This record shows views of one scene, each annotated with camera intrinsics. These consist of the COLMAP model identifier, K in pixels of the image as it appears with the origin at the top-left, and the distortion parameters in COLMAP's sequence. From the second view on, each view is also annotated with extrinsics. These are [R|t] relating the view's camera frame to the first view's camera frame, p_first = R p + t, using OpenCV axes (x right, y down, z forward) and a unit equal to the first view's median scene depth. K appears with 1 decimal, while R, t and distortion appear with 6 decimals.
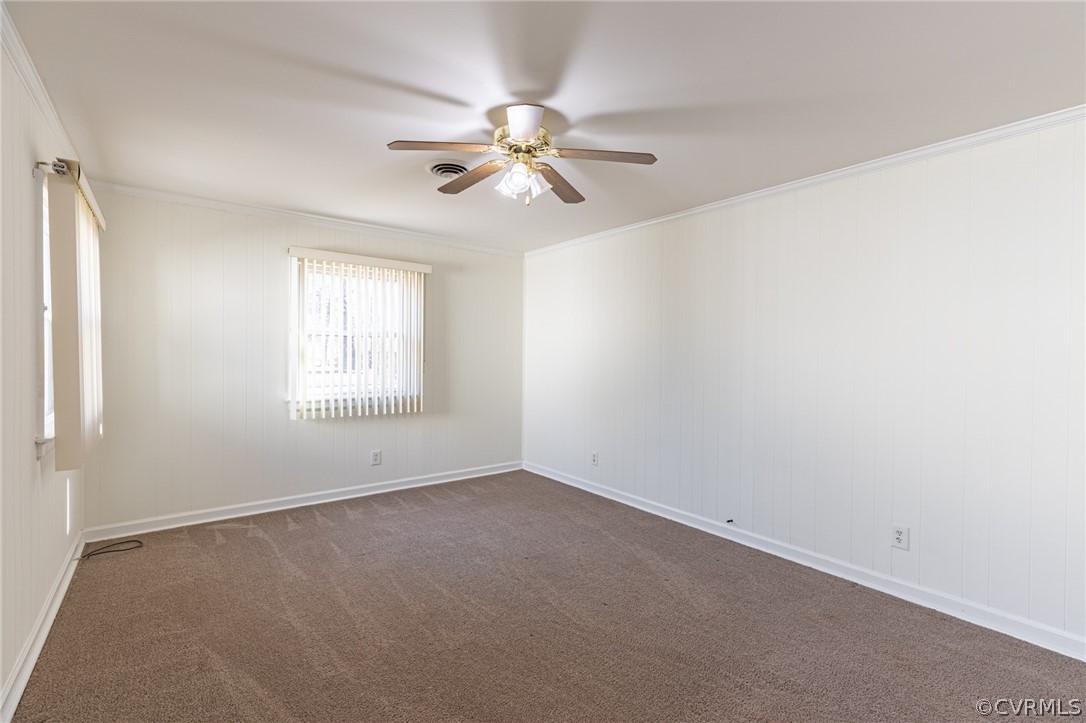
lens RADIAL K [[486.3, 0, 545.5], [0, 486.3, 351.5], [0, 0, 1]] dist [0.000373, -0.000476]
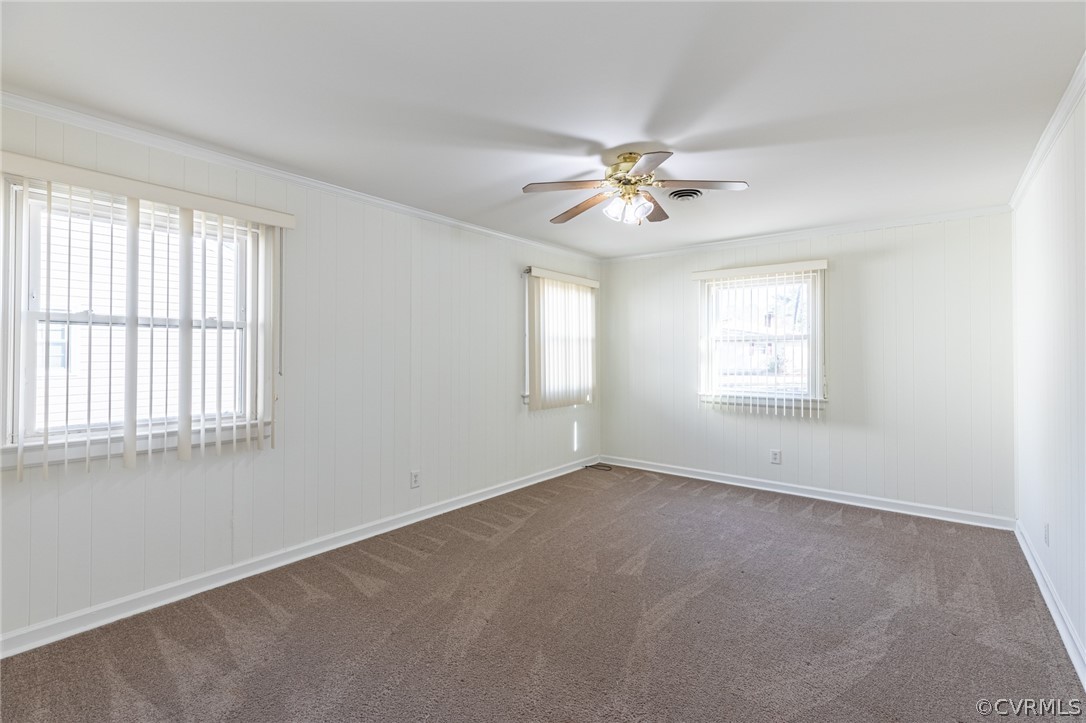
lens RADIAL K [[486.3, 0, 545.5], [0, 486.3, 351.5], [0, 0, 1]] dist [0.000373, -0.000476]
pose [[0.237500, -0.011556, -0.971319, 0.596295], [0.005147, 0.999930, -0.010637, 0.002364], [0.971374, -0.002473, 0.237543, 0.302368]]
